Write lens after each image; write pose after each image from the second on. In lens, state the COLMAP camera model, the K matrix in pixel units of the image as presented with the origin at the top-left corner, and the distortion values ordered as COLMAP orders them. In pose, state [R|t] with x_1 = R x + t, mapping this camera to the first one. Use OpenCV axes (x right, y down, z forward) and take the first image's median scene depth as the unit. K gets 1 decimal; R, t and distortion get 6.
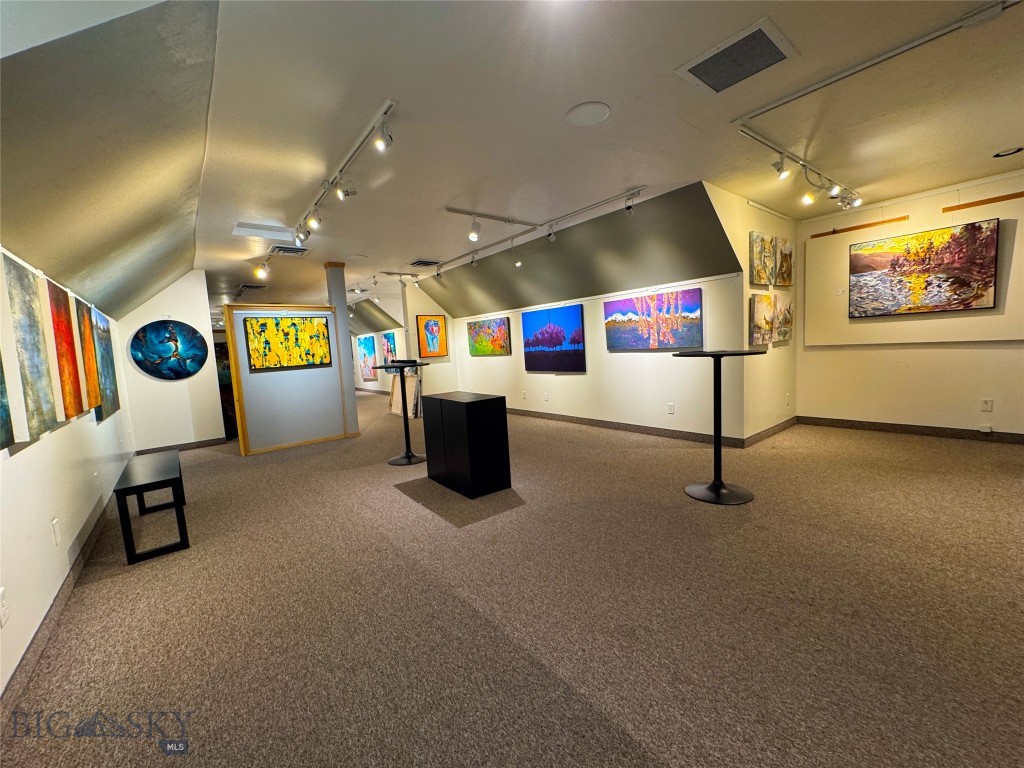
lens RADIAL K [[408.3, 0, 510.1], [0, 408.3, 383.9], [0, 0, 1]] dist [-0.000957, -0.000038]
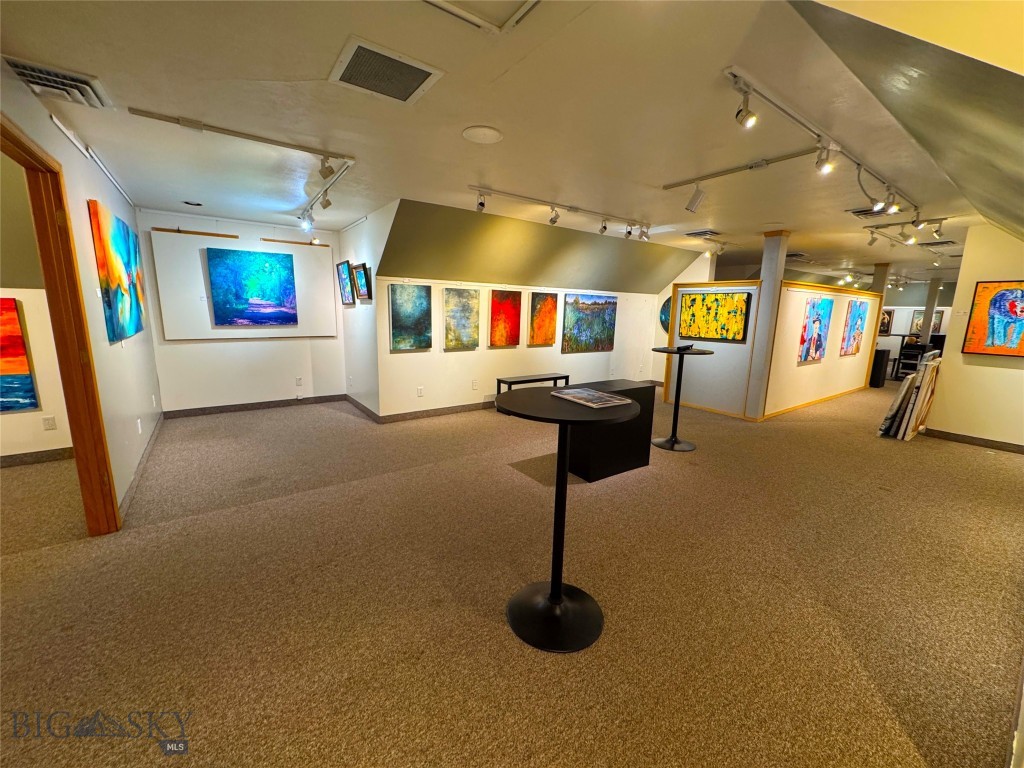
lens RADIAL K [[408.3, 0, 510.1], [0, 408.3, 383.9], [0, 0, 1]] dist [-0.000957, -0.000038]
pose [[-0.057142, 0.235876, -0.970102, 0.634280], [-0.112997, 0.963918, 0.241028, -0.137508], [0.991951, 0.123392, -0.028427, 0.546393]]
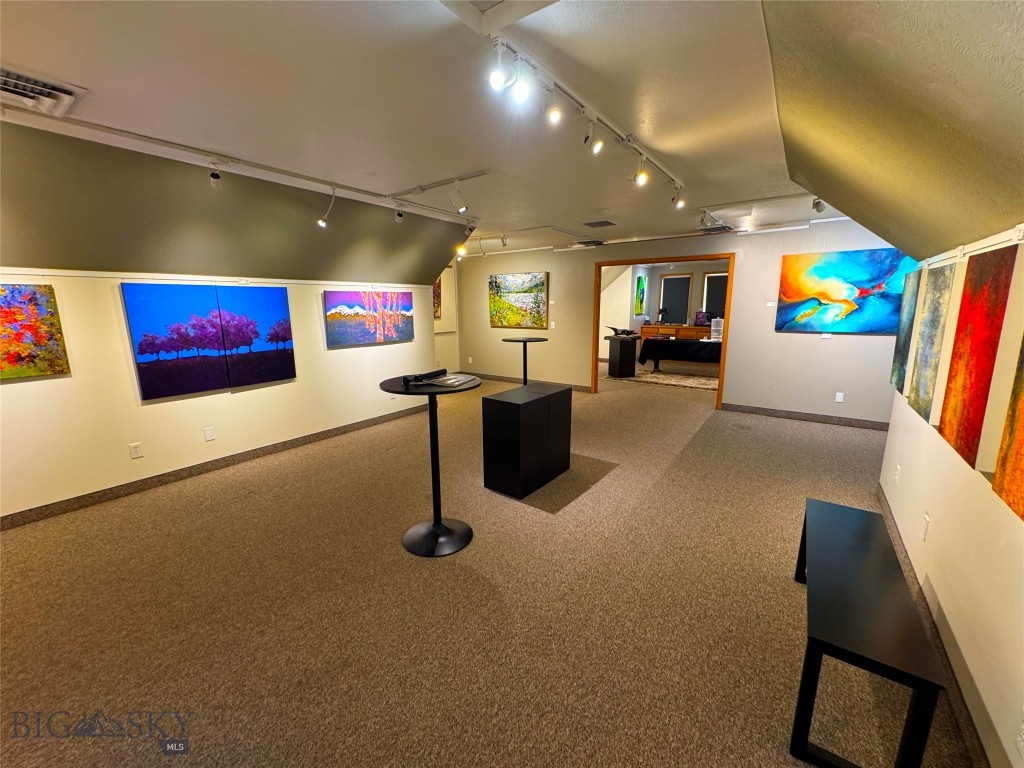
lens RADIAL K [[408.3, 0, 510.1], [0, 408.3, 383.9], [0, 0, 1]] dist [-0.000957, -0.000038]
pose [[-0.263518, -0.125882, 0.956406, -0.731667], [0.114277, 0.980394, 0.160525, -0.106391], [-0.957862, 0.151596, -0.243966, 0.900862]]
